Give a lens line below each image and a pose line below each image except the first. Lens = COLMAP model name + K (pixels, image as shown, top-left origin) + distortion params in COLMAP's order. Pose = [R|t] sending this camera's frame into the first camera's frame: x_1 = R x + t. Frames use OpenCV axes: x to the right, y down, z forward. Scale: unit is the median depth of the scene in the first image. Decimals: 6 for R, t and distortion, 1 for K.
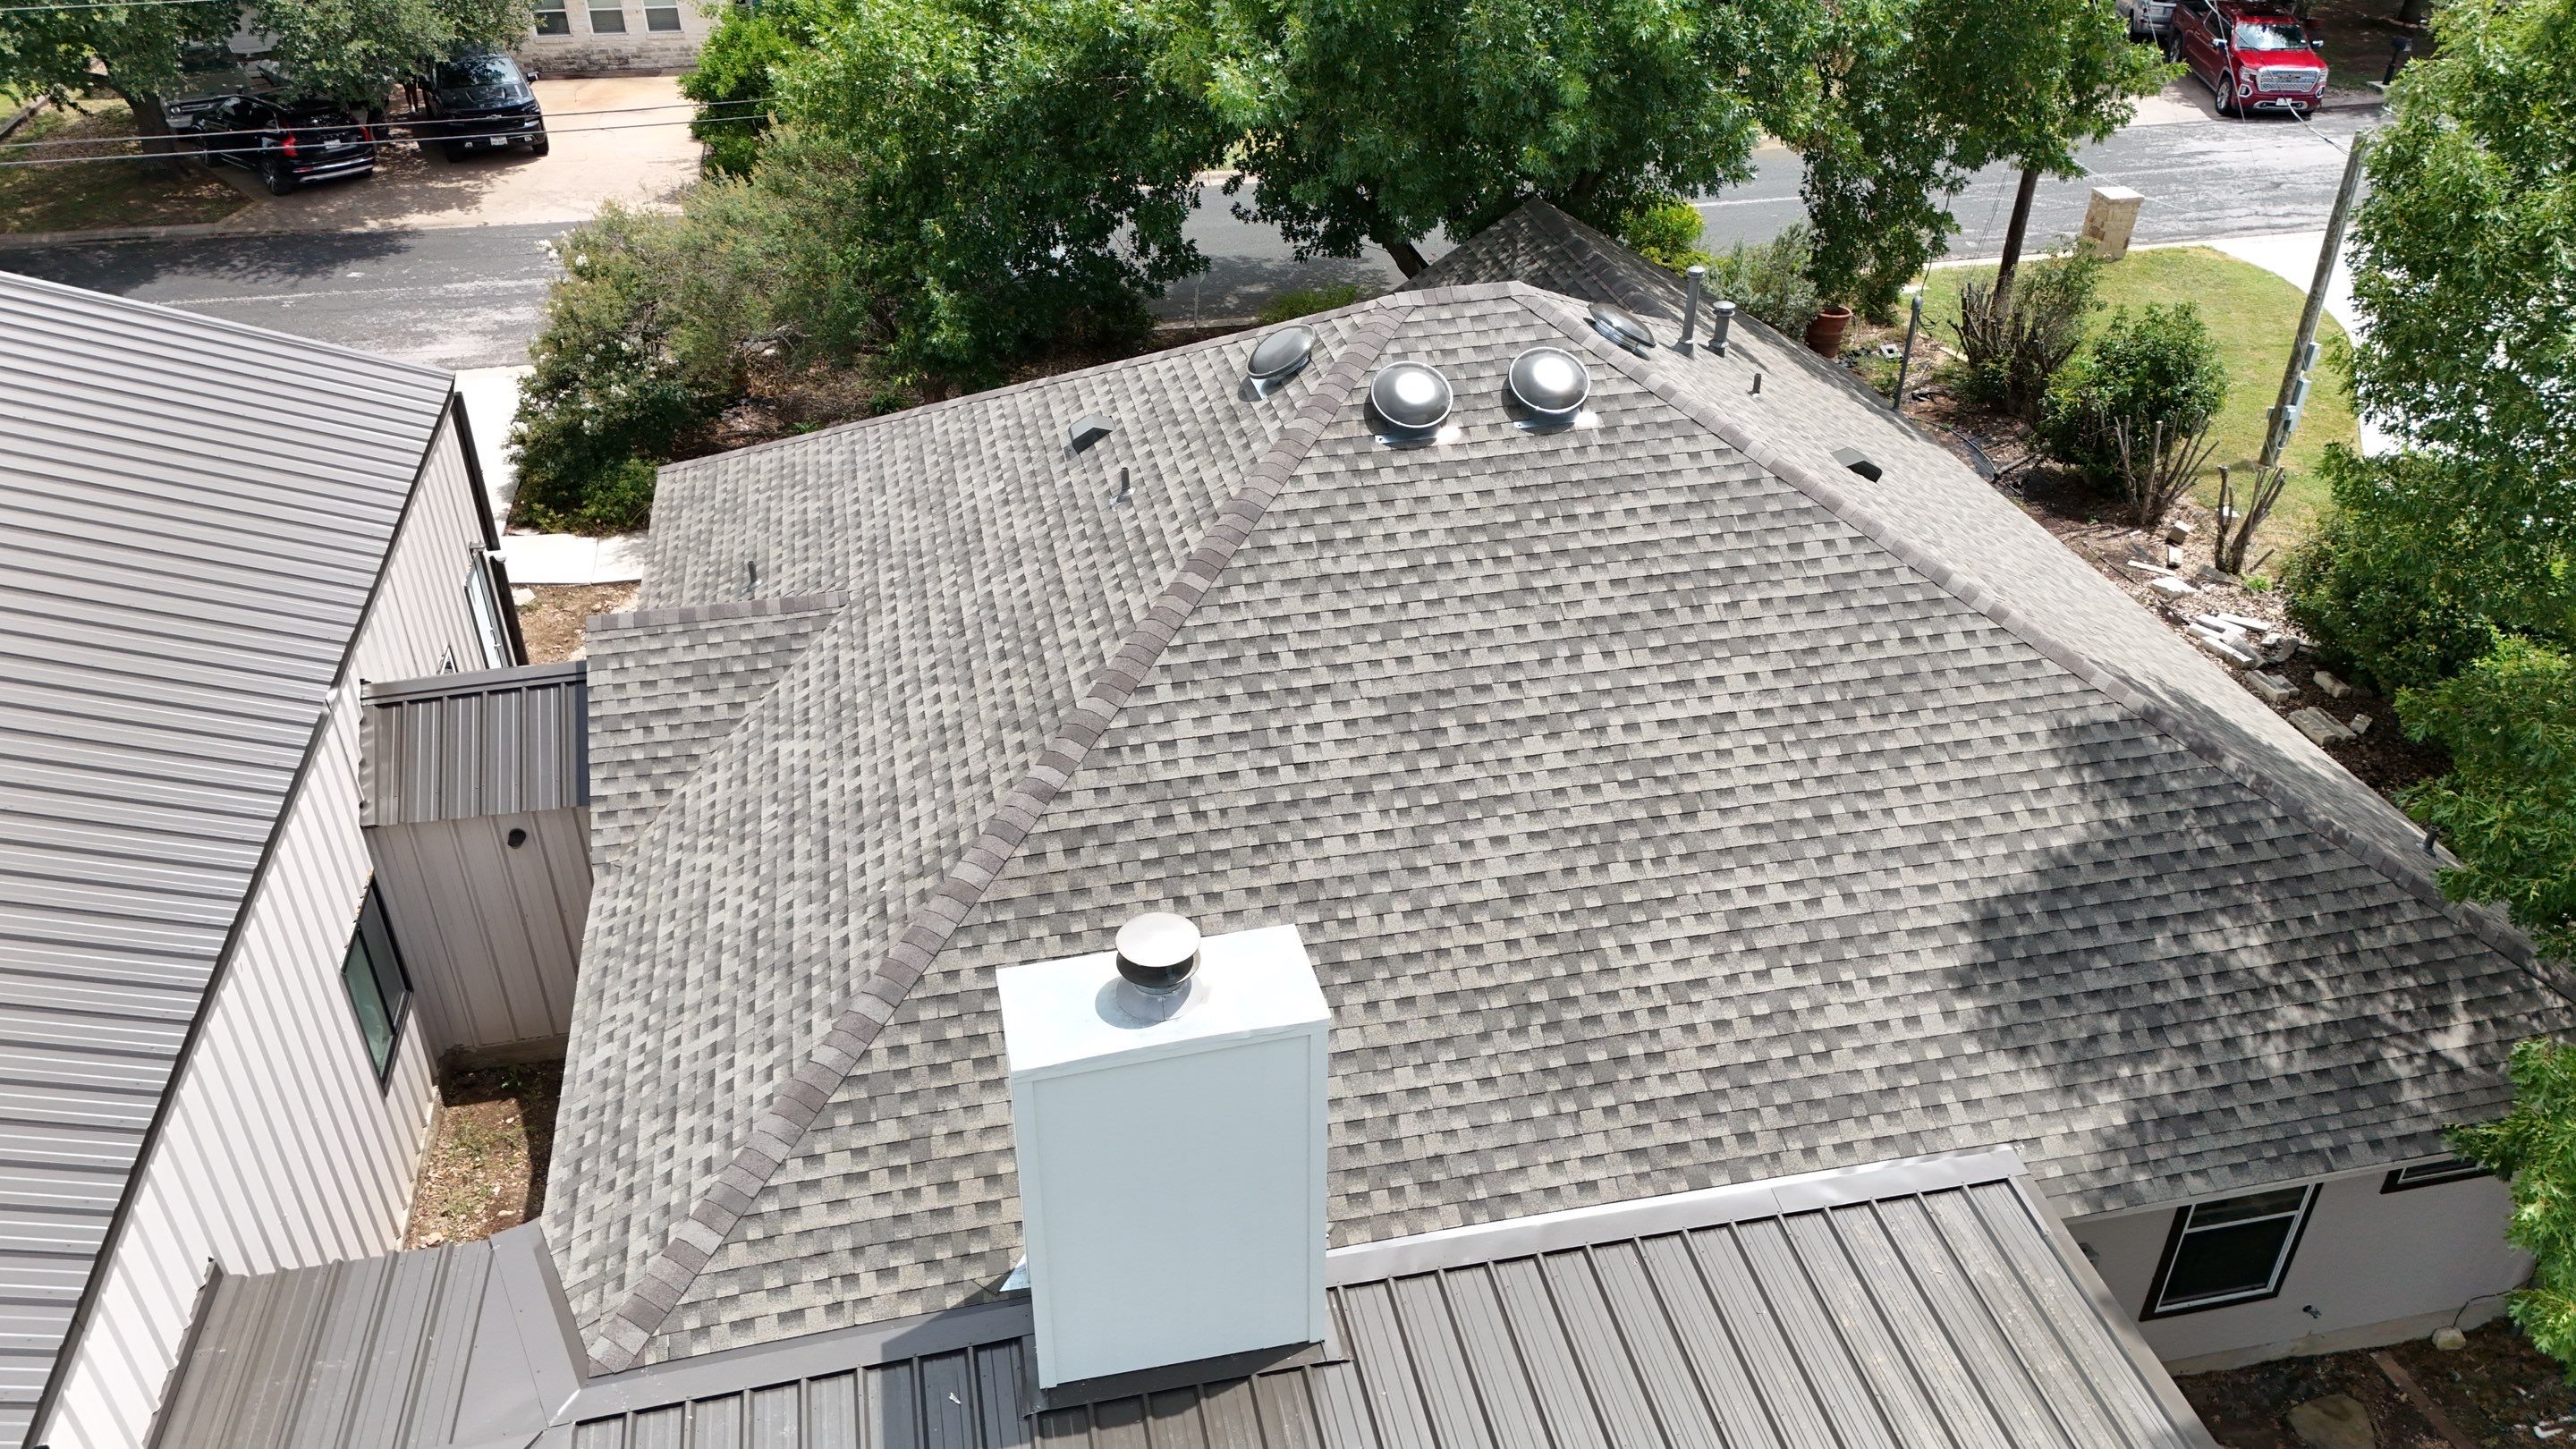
lens RADIAL K [[1875.9, 0, 1284.2], [0, 1875.9, 729.1], [0, 0, 1]] dist [0.155485, -0.327432]
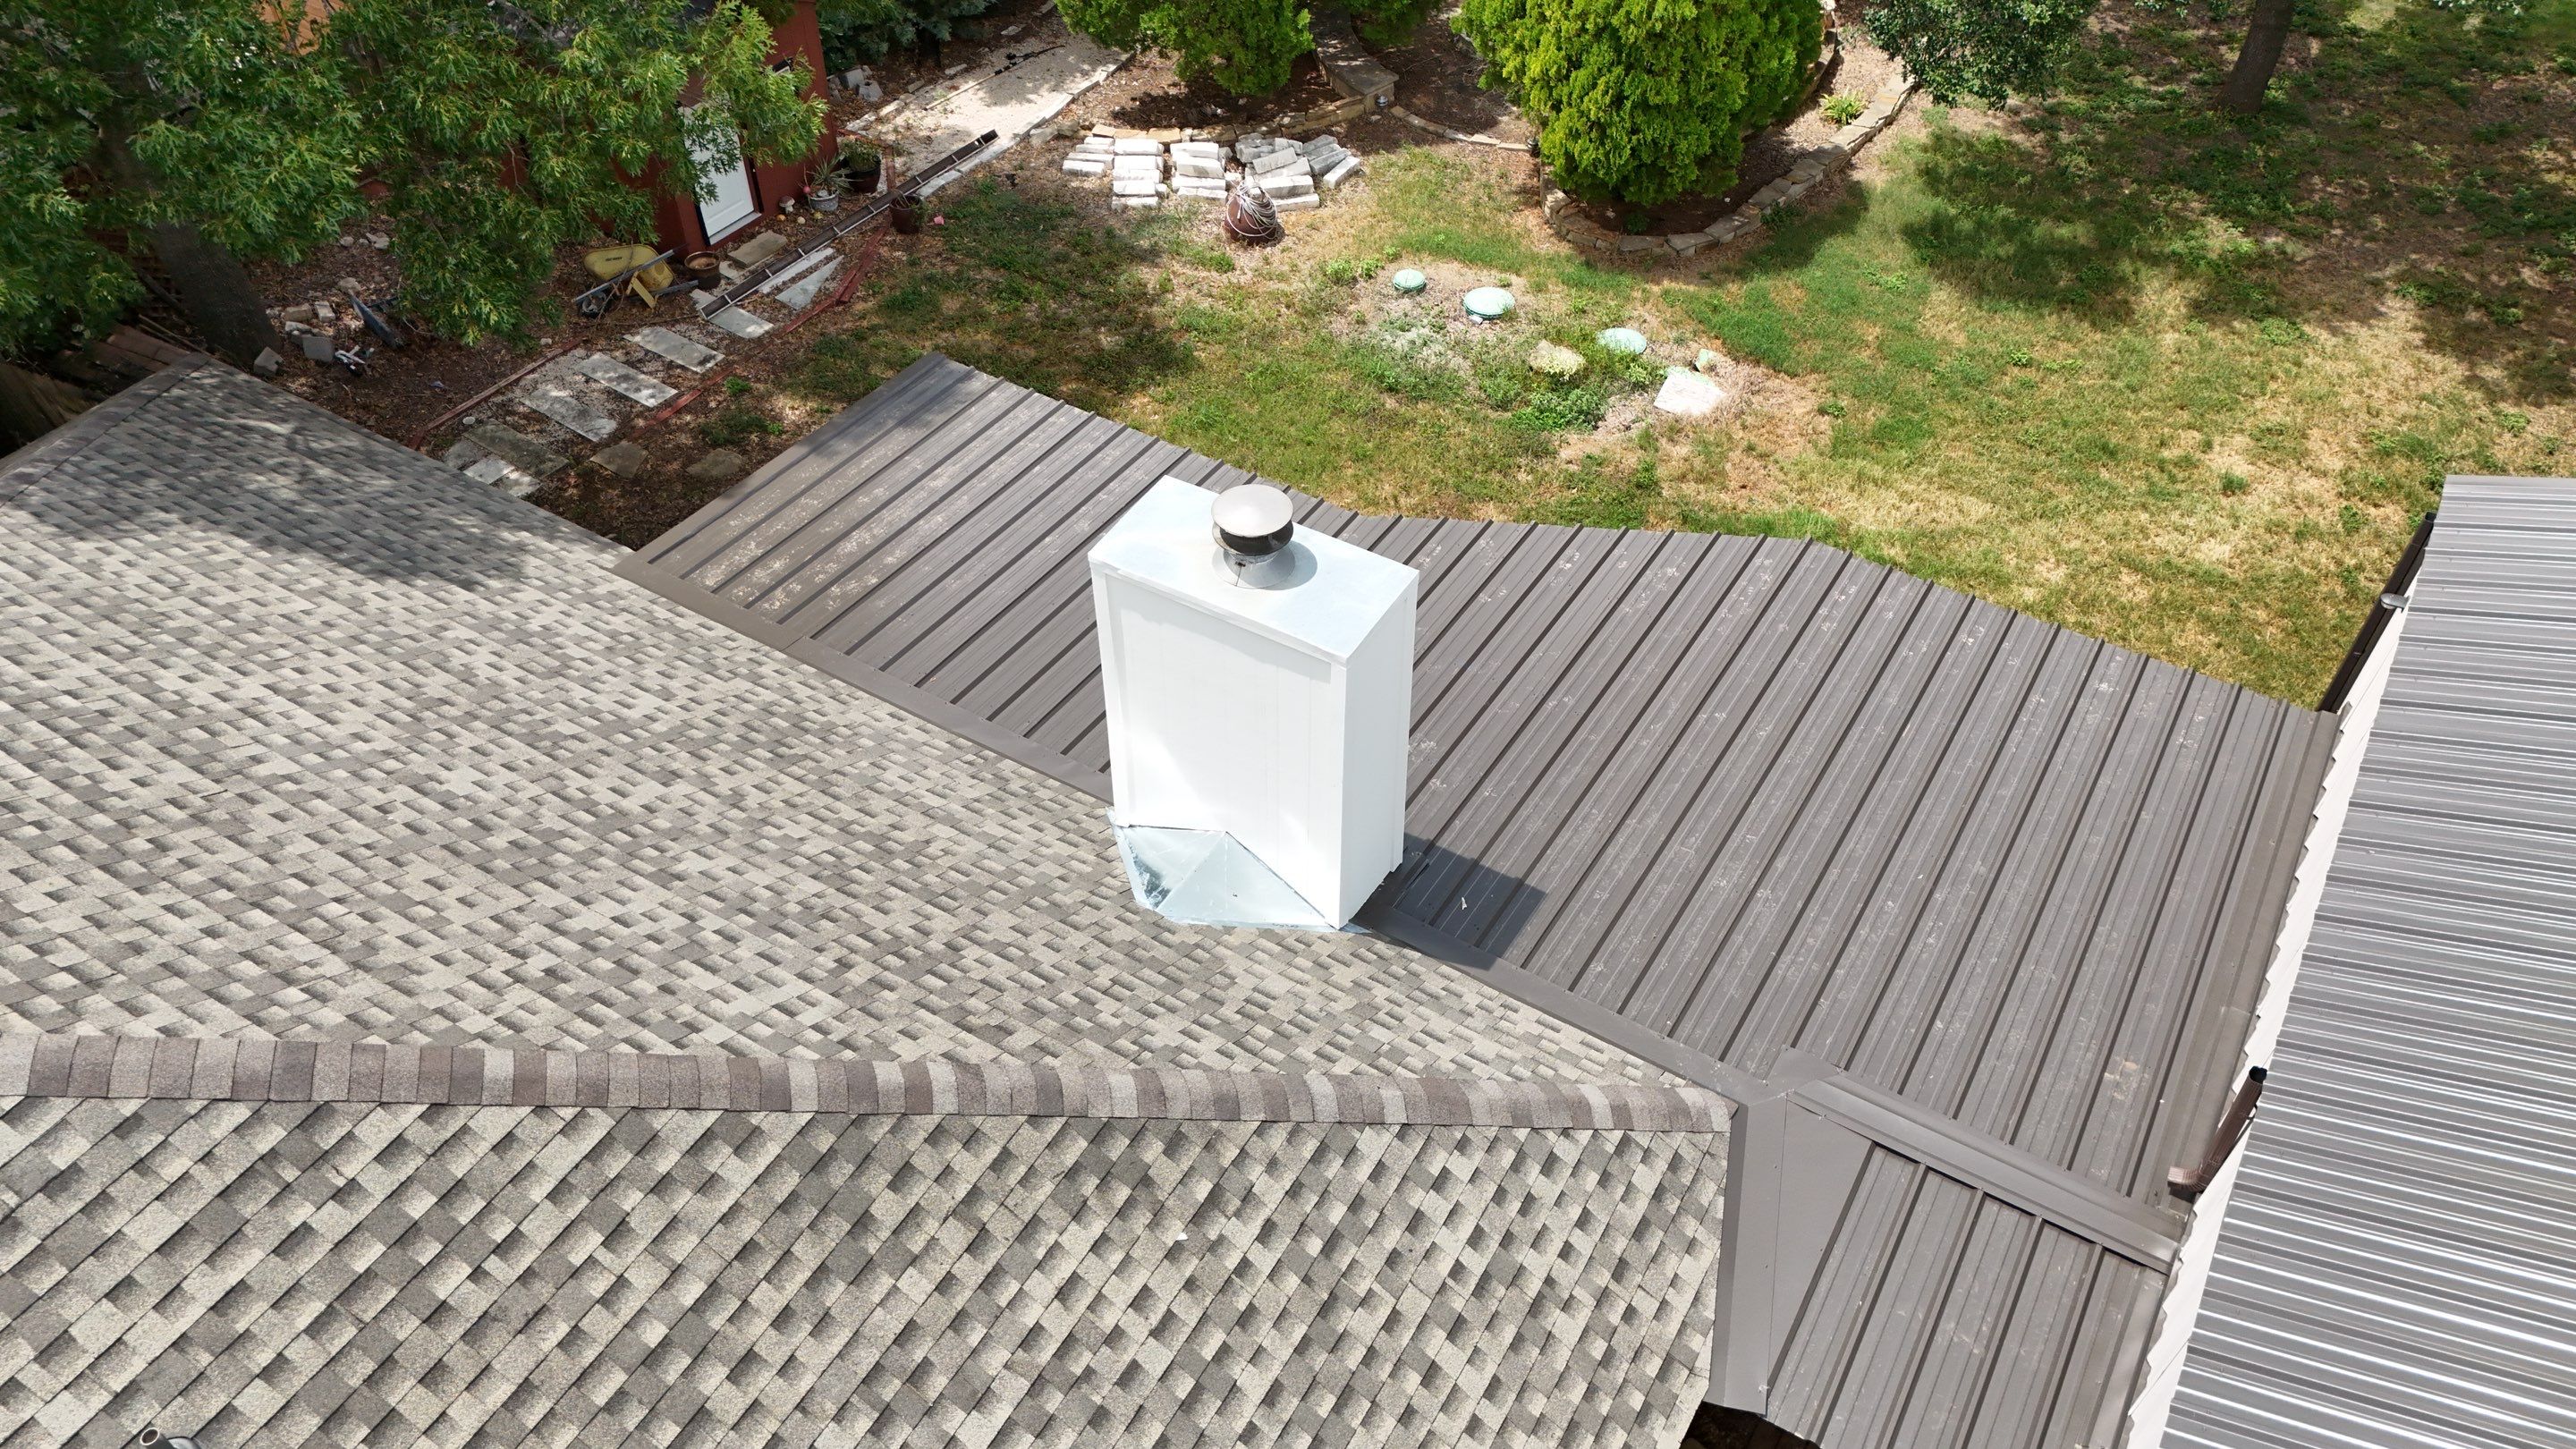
lens RADIAL K [[1895.4, 0, 1286.7], [0, 1895.4, 719.7], [0, 0, 1]] dist [0.075149, -0.066116]
pose [[-0.723539, -0.488716, 0.487491, -0.465686], [0.376069, 0.313127, 0.872080, -0.543808], [-0.578846, 0.814314, -0.042769, 0.815507]]
